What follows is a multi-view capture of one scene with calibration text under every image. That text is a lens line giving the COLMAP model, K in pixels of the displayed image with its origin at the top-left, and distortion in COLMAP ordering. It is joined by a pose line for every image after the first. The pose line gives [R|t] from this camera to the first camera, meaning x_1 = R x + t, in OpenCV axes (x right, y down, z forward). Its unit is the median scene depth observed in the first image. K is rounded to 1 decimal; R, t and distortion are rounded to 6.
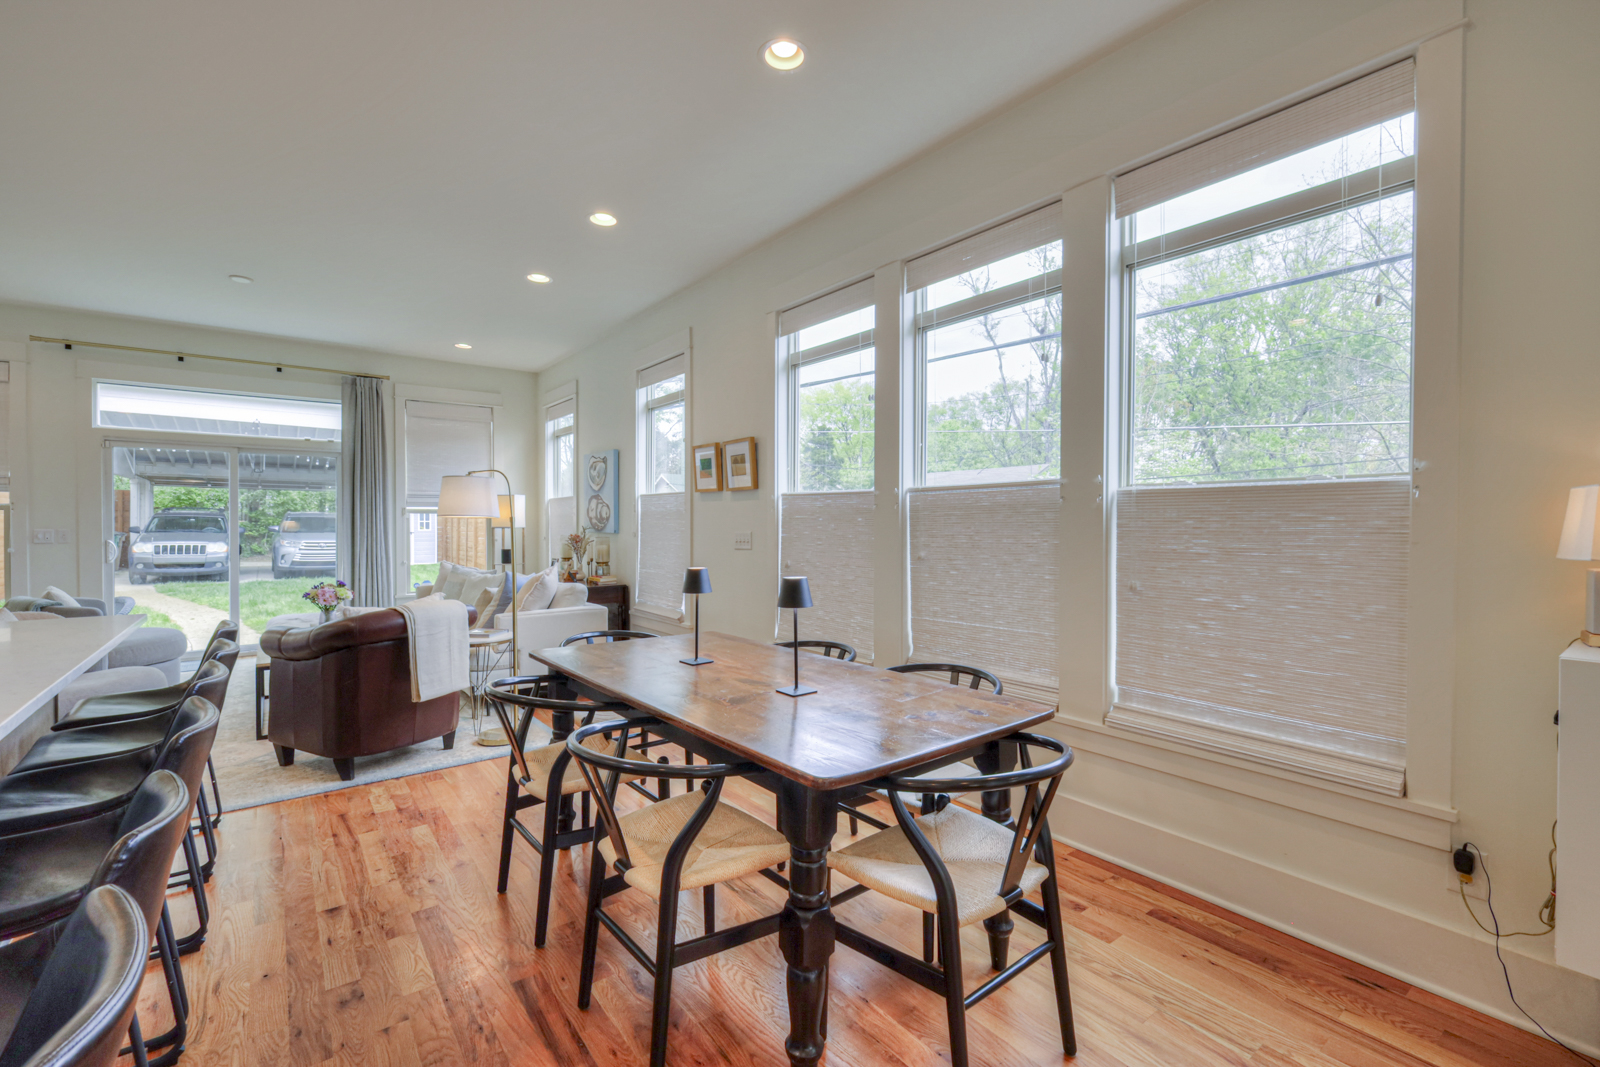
lens RADIAL K [[695.9, 0, 801.7], [0, 695.9, 529.2], [0, 0, 1]] dist [0.001378, 0.000260]
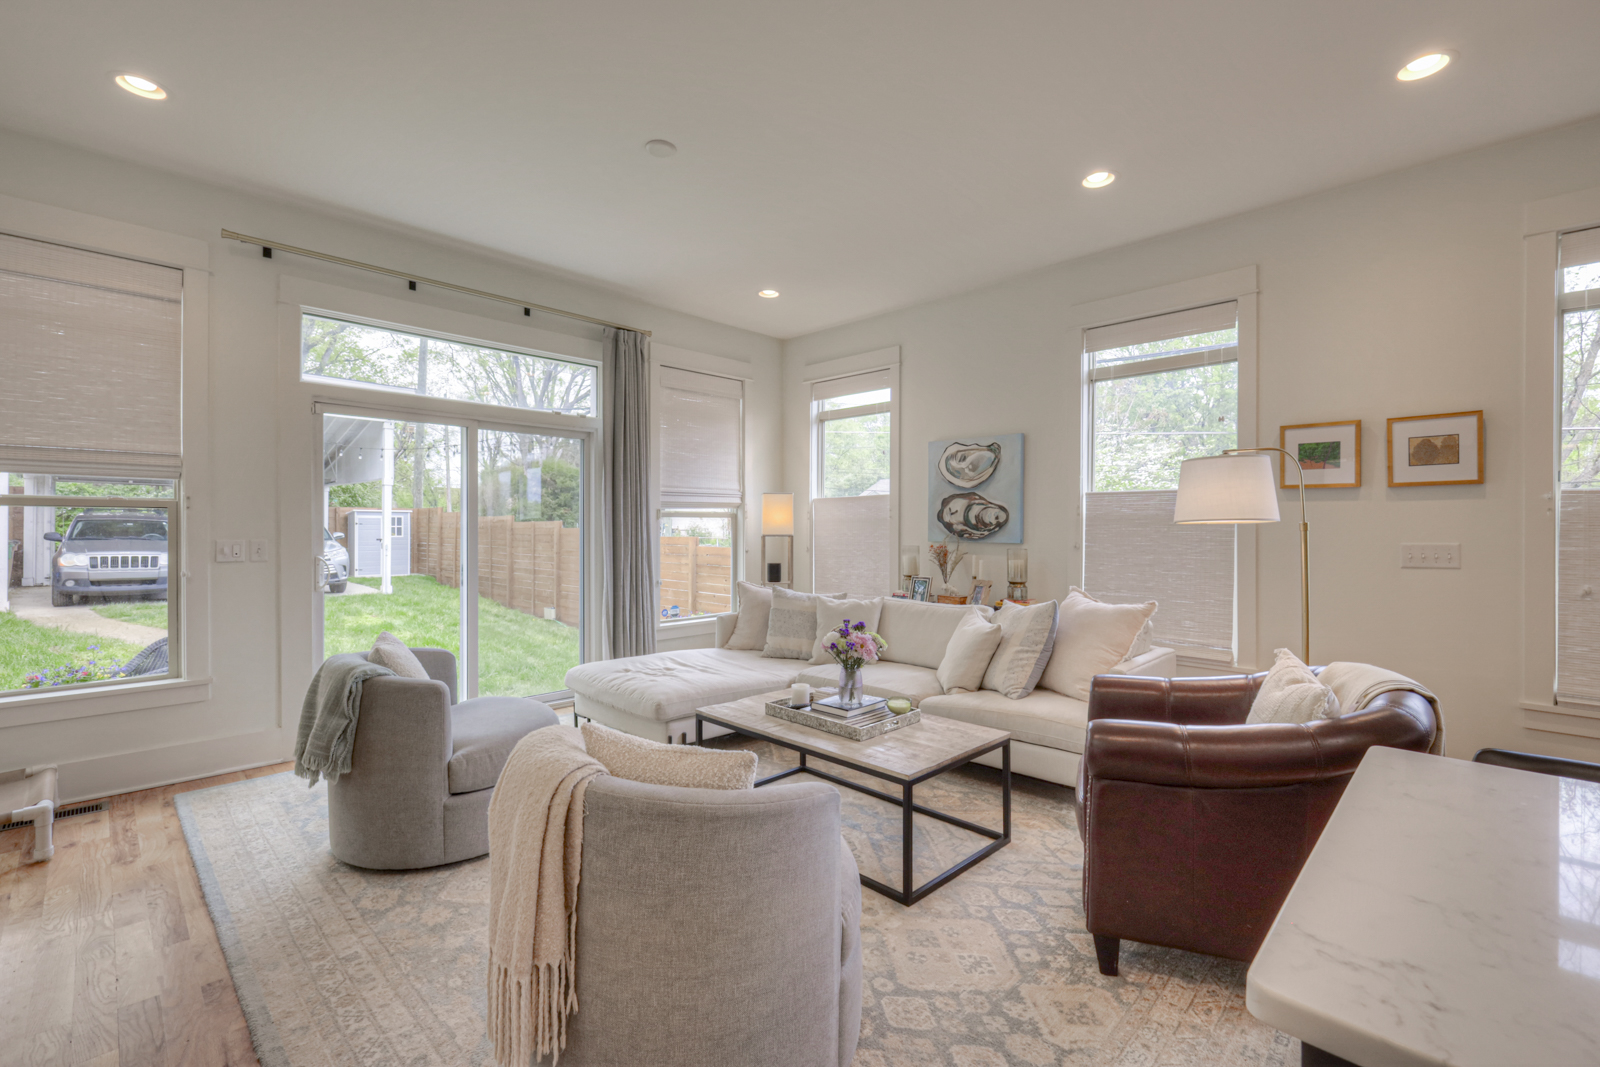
lens RADIAL K [[695.9, 0, 801.7], [0, 695.9, 529.2], [0, 0, 1]] dist [0.001378, 0.000260]
pose [[0.990086, 0.001060, 0.140458, -0.524476], [0.000044, 0.999969, -0.007857, -0.003026], [-0.140462, 0.007785, 0.990055, 0.240088]]
